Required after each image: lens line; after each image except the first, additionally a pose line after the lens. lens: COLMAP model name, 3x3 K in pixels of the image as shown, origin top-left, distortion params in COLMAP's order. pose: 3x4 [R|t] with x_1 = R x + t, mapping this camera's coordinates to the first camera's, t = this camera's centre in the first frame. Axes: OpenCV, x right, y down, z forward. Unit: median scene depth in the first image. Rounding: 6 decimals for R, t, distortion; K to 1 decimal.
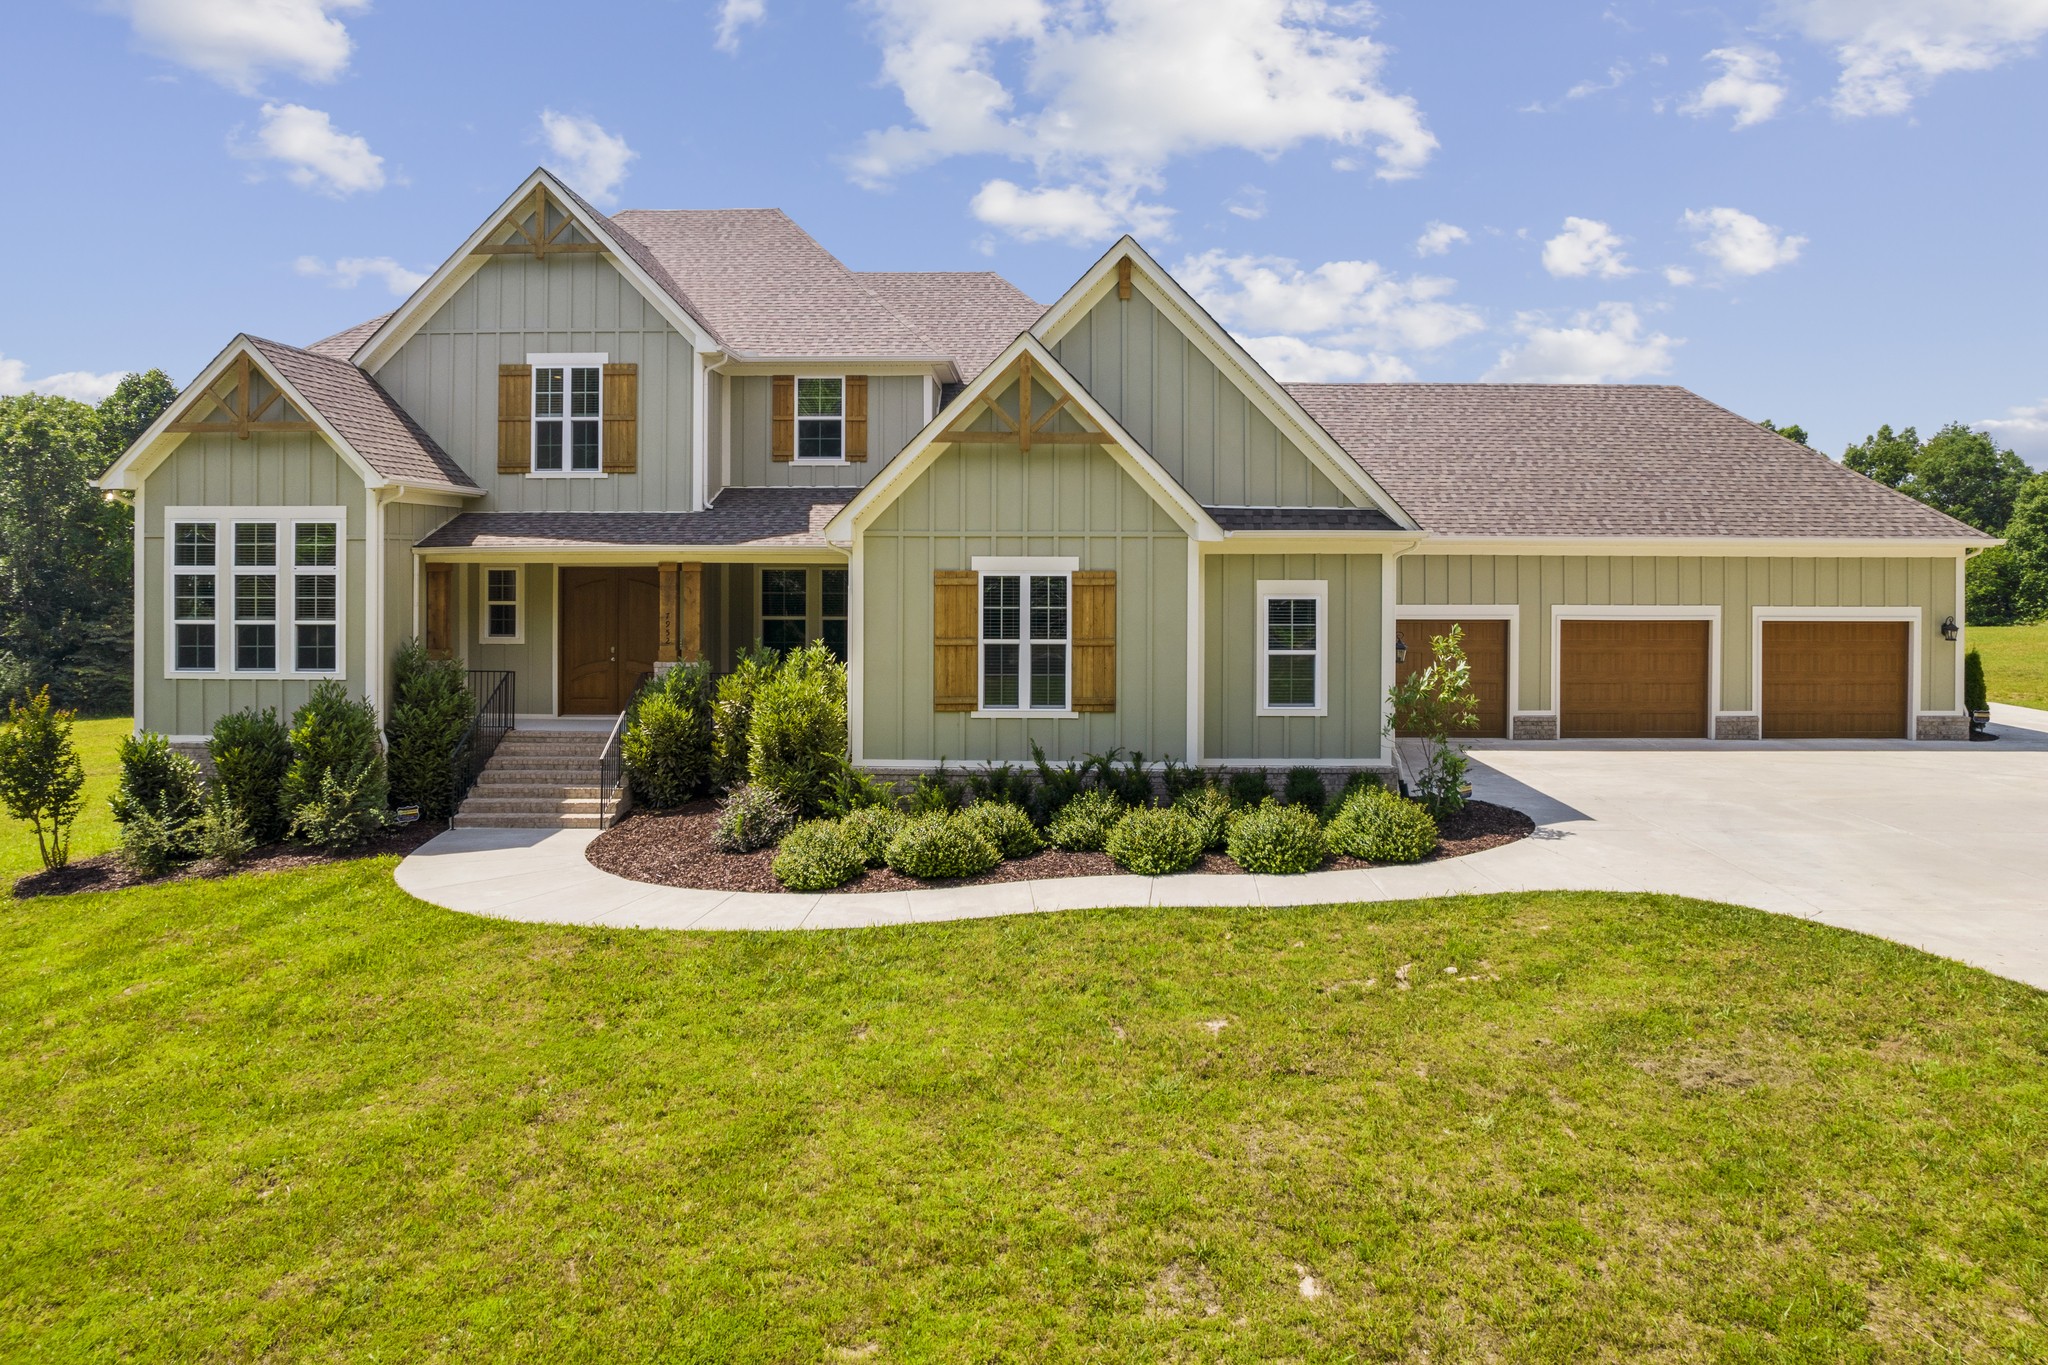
lens RADIAL K [[1357.8, 0, 1046.3], [0, 1357.8, 551.8], [0, 0, 1]] dist [-0.054361, 0.028025]
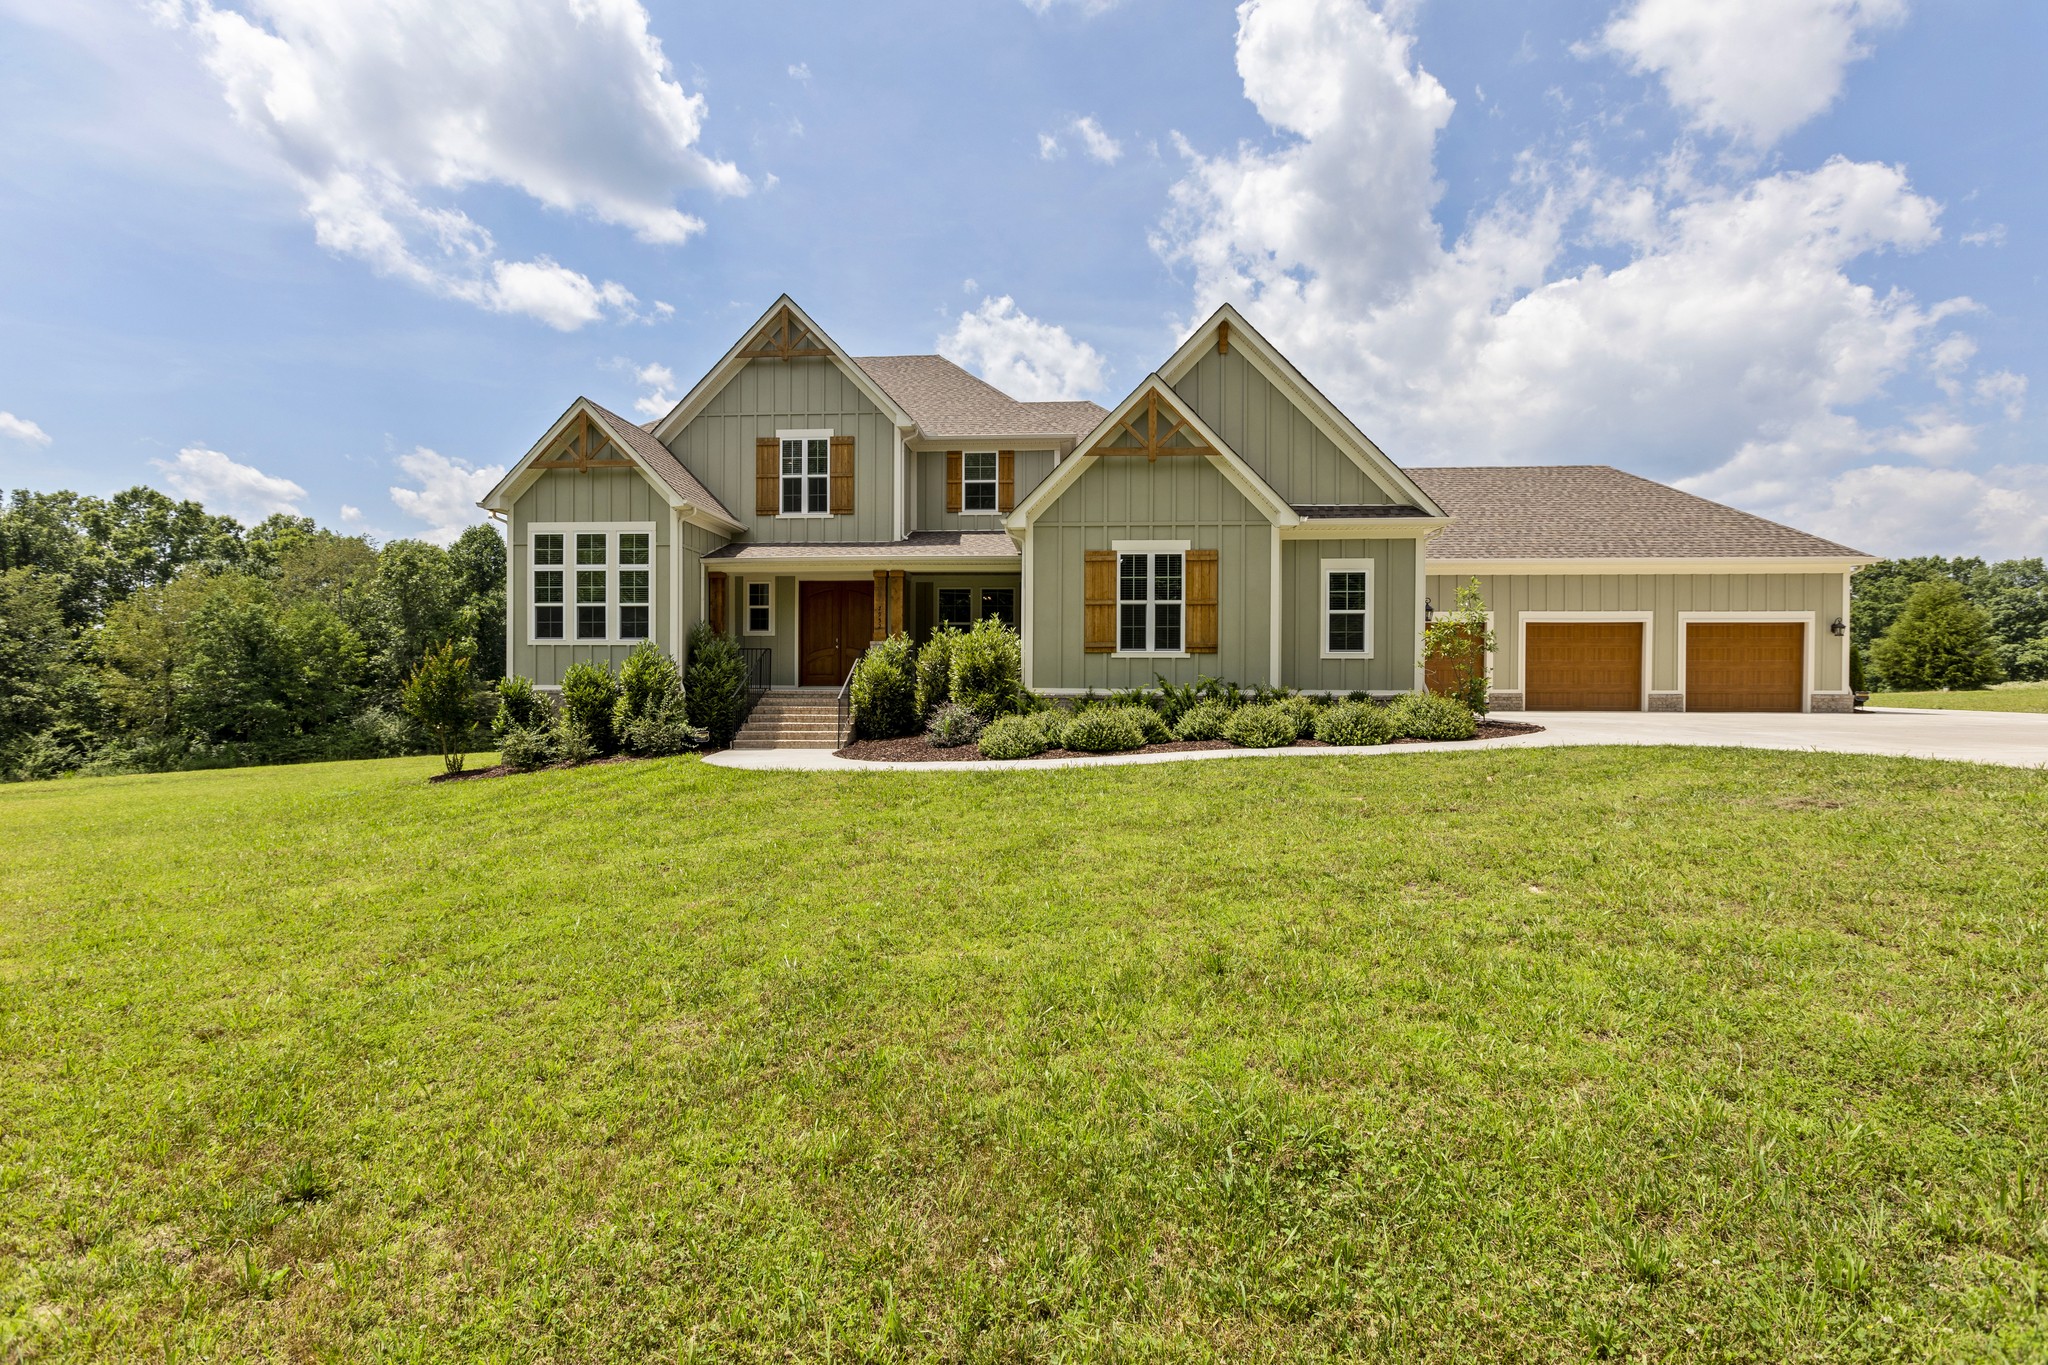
lens RADIAL K [[929.5, 0, 1026.5], [0, 929.5, 686.2], [0, 0, 1]] dist [0.003203, -0.000817]
pose [[0.998365, 0.001966, -0.057119, -0.078416], [-0.001451, 0.999958, 0.009061, 0.128486], [0.057134, -0.008964, 0.998326, 0.047844]]
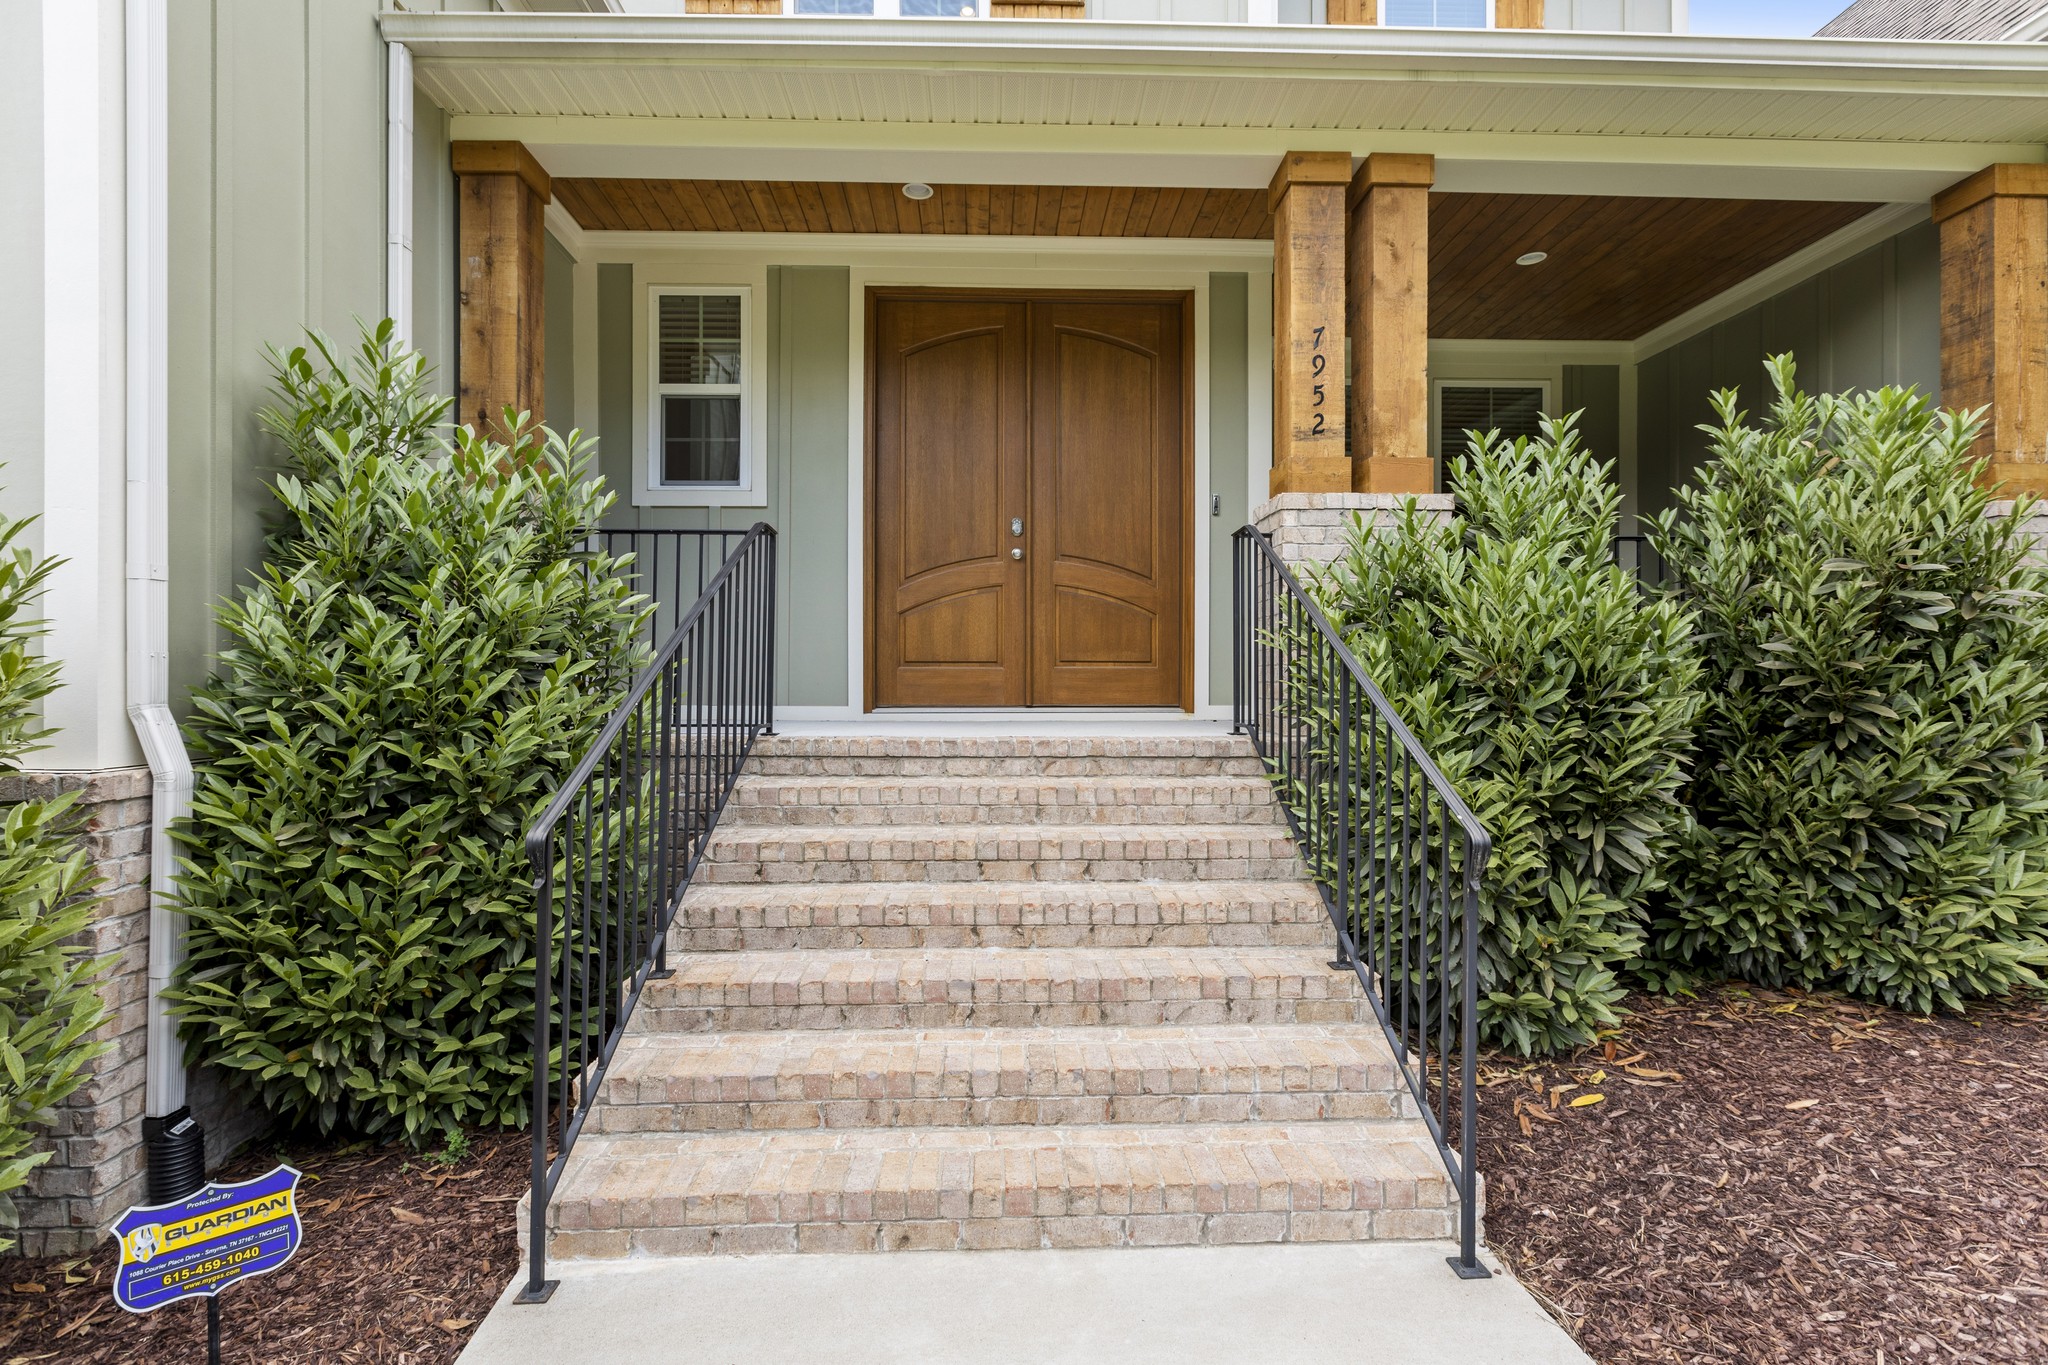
lens RADIAL K [[929.5, 0, 1036.1], [0, 929.5, 686.5], [0, 0, 1]] dist [0.003203, -0.000817]
pose [[0.998499, -0.000165, 0.054776, -0.379340], [-0.000260, 0.999970, 0.007753, 0.130755], [-0.054776, -0.007755, 0.998469, 0.864868]]
